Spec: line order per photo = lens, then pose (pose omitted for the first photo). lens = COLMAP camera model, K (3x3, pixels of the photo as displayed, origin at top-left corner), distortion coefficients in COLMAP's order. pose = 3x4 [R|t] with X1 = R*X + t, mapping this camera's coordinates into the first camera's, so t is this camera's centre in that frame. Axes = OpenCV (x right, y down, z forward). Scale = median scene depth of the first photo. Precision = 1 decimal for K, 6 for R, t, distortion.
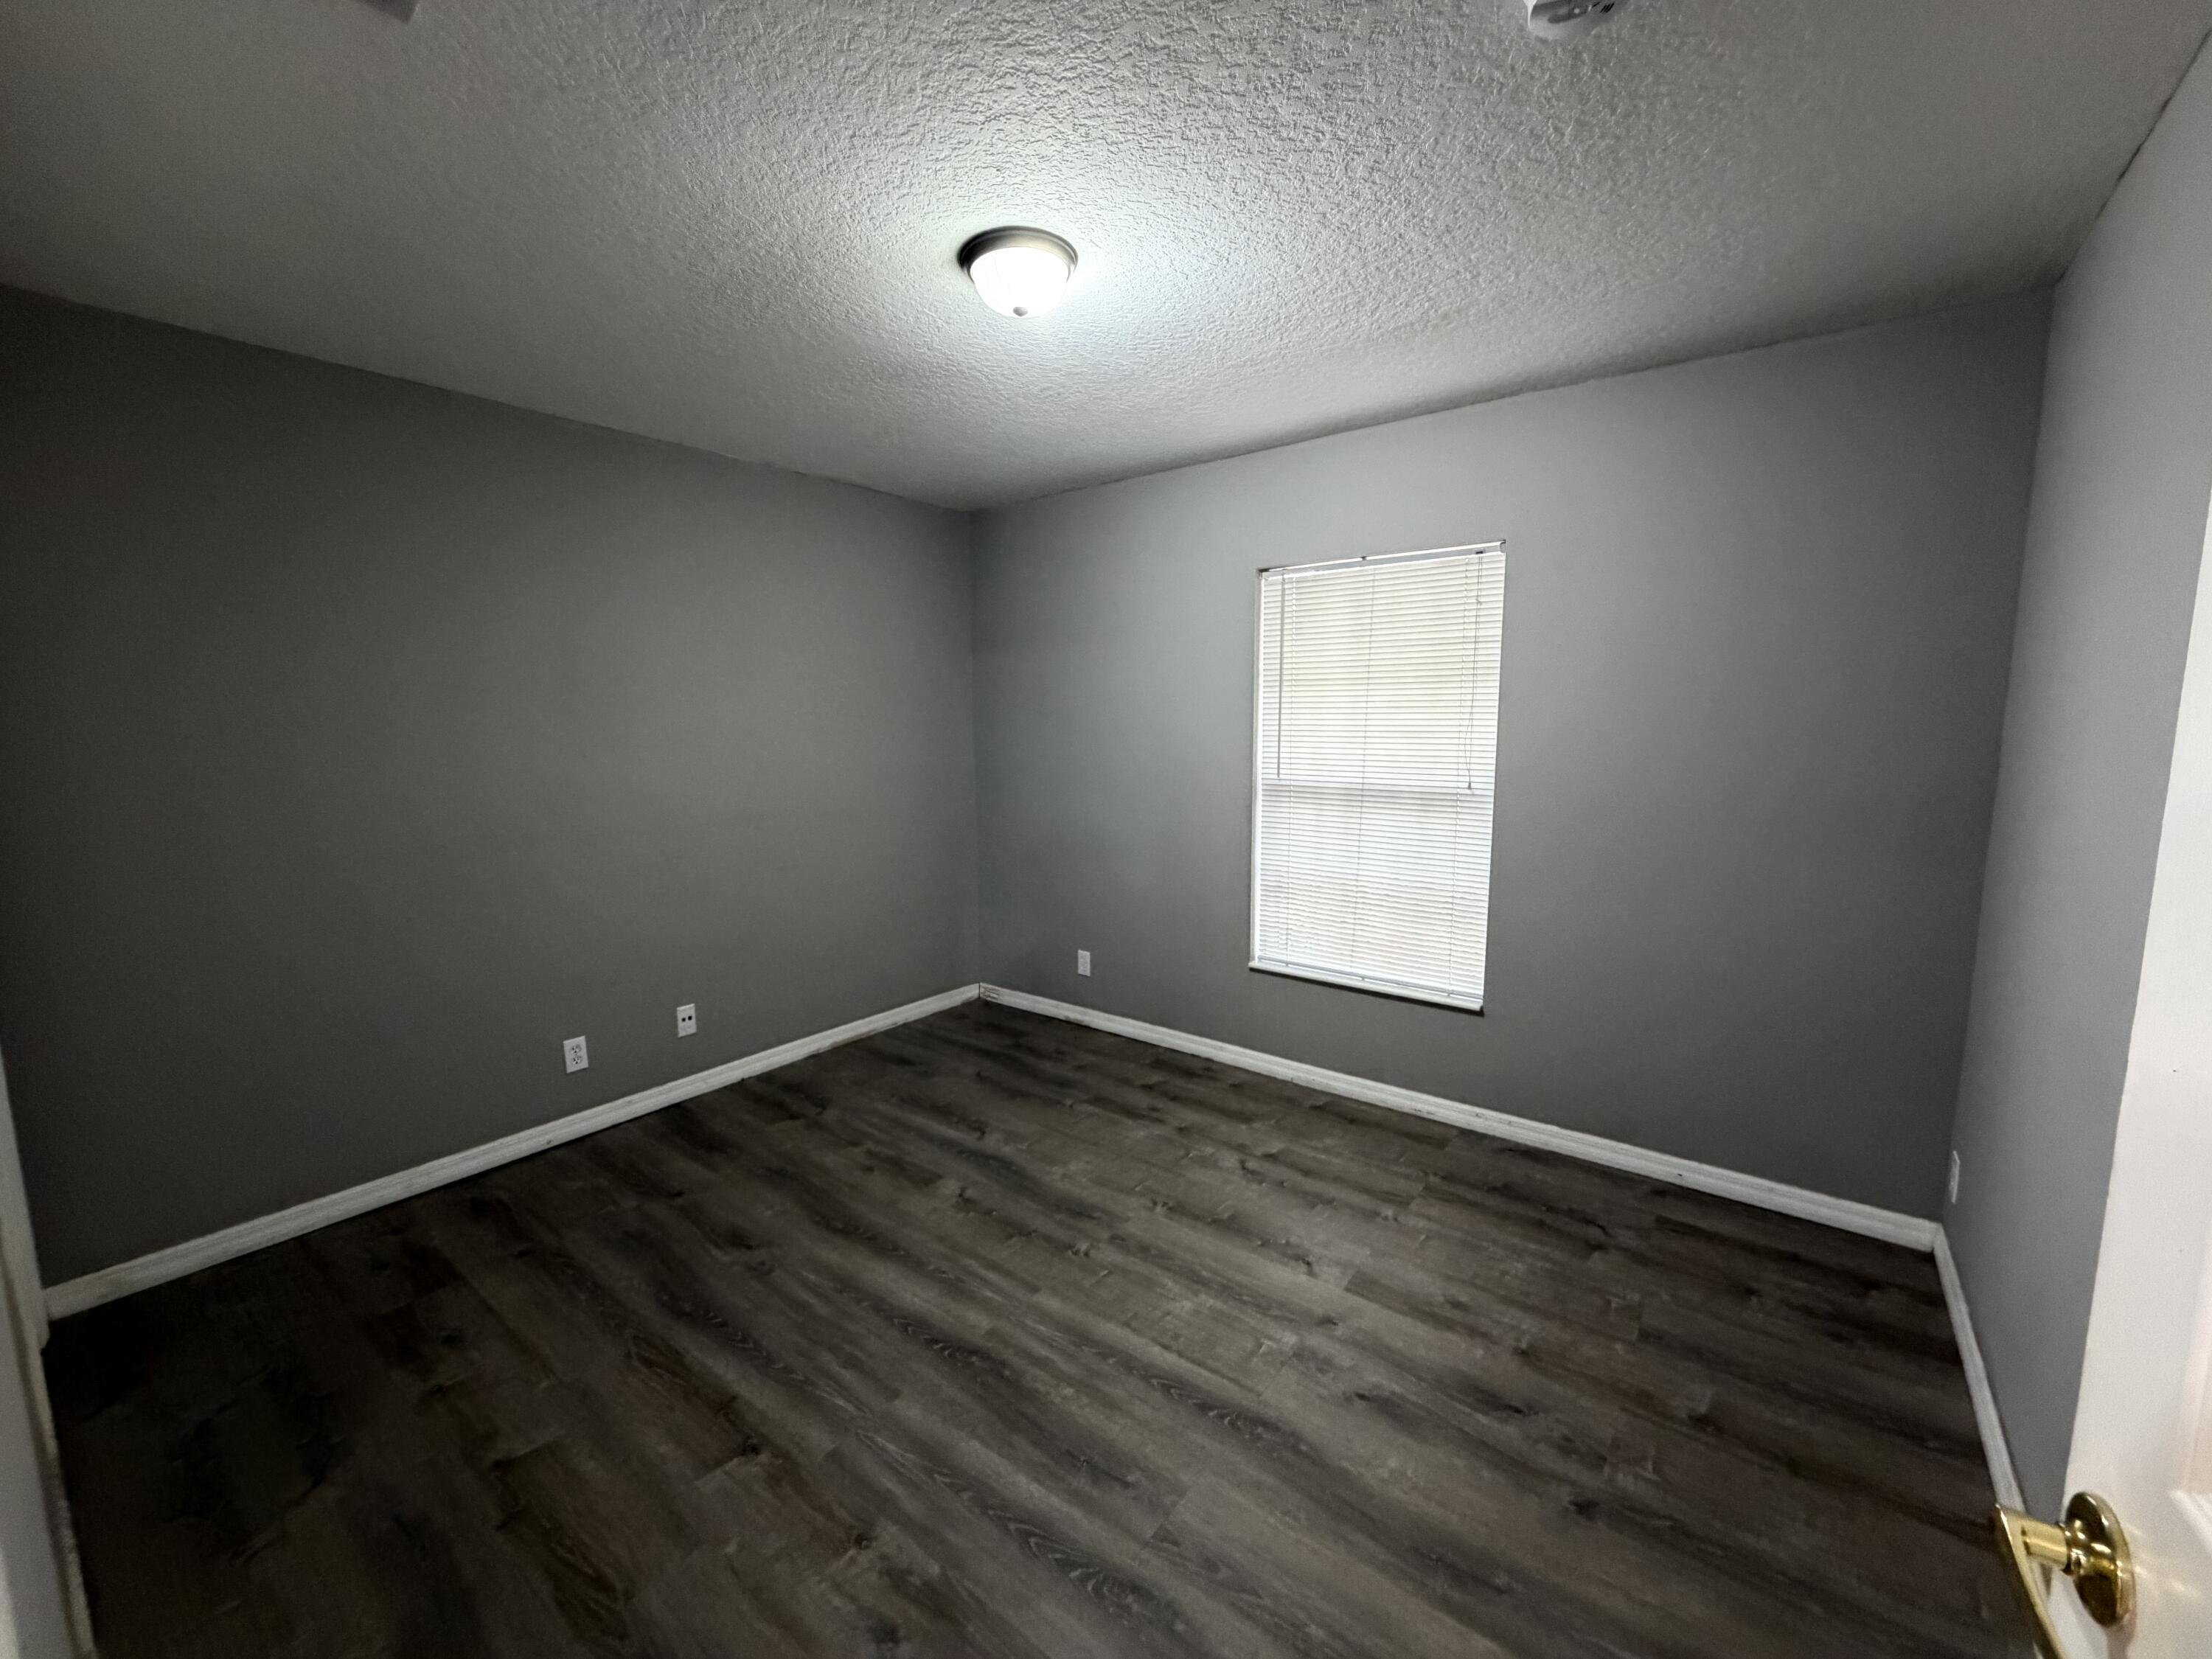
lens RADIAL K [[888.0, 0, 1124.8], [0, 888.0, 807.6], [0, 0, 1]] dist [-0.018236, 0.000097]
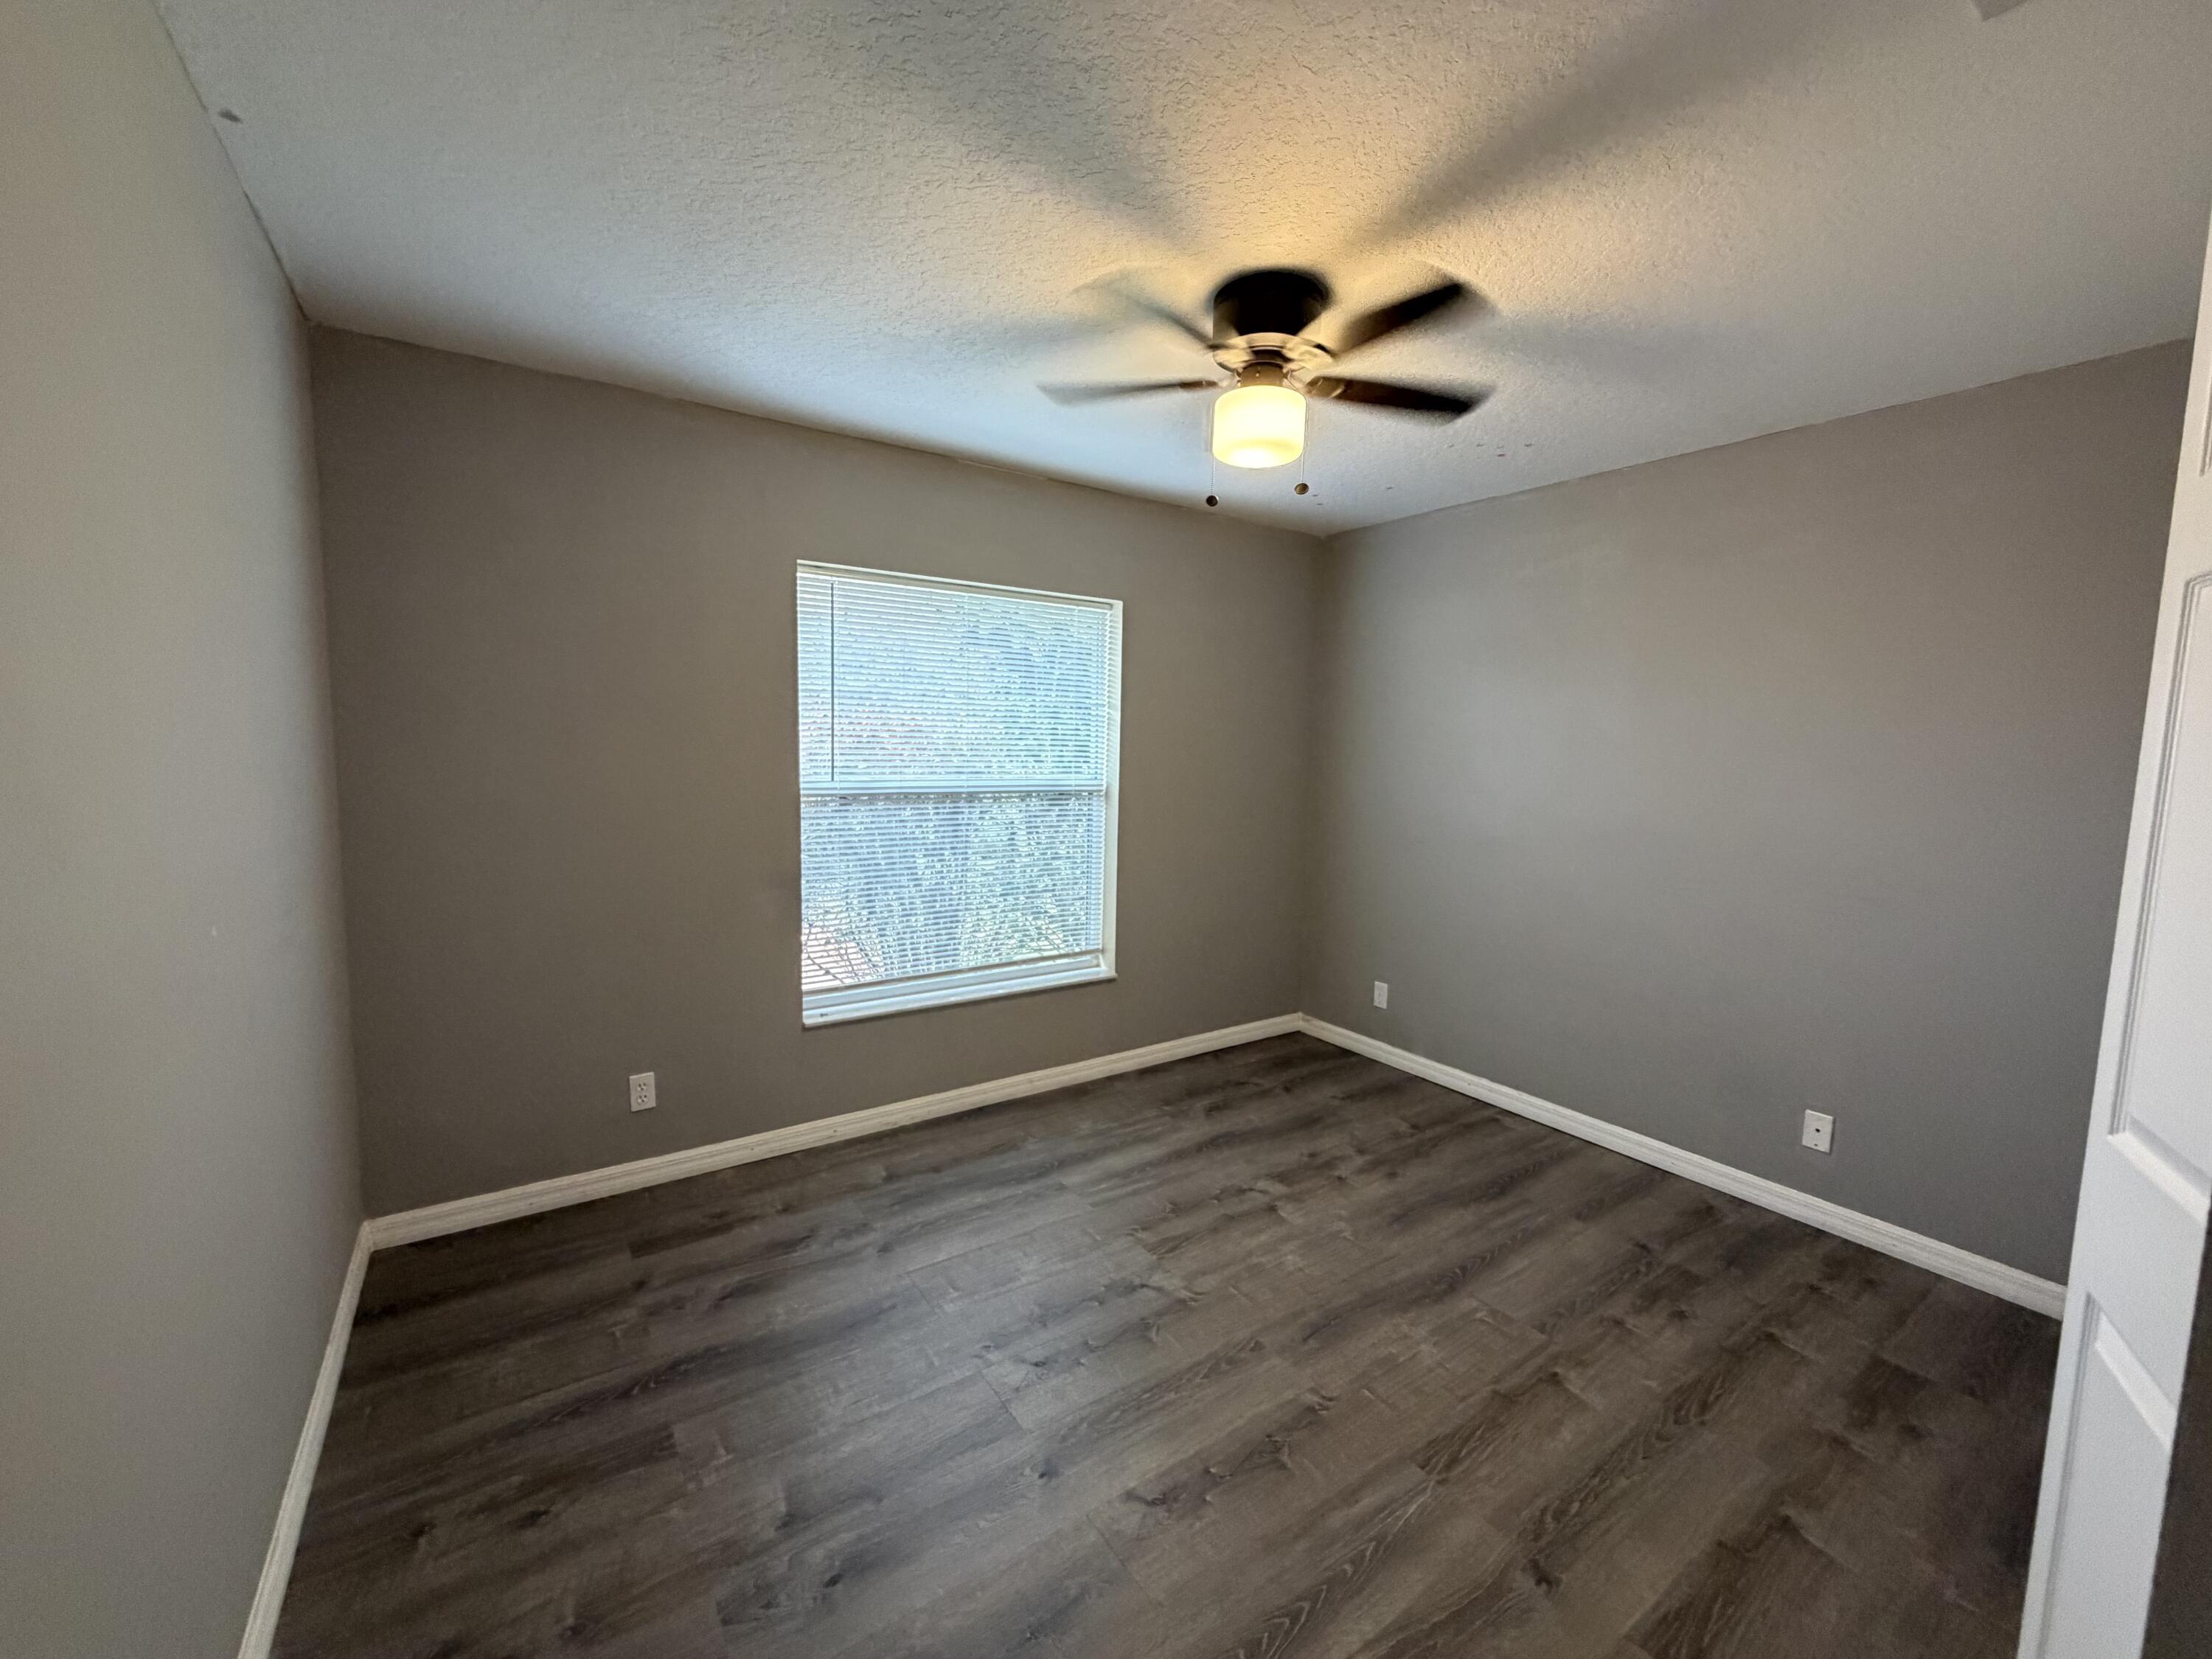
lens RADIAL K [[888.0, 0, 1115.7], [0, 888.0, 848.9], [0, 0, 1]] dist [-0.018236, 0.000097]
pose [[-0.315479, 0.126534, -0.940459, 0.859602], [-0.125192, 0.976857, 0.173427, -0.143084], [0.940638, 0.172450, -0.292337, 1.117377]]
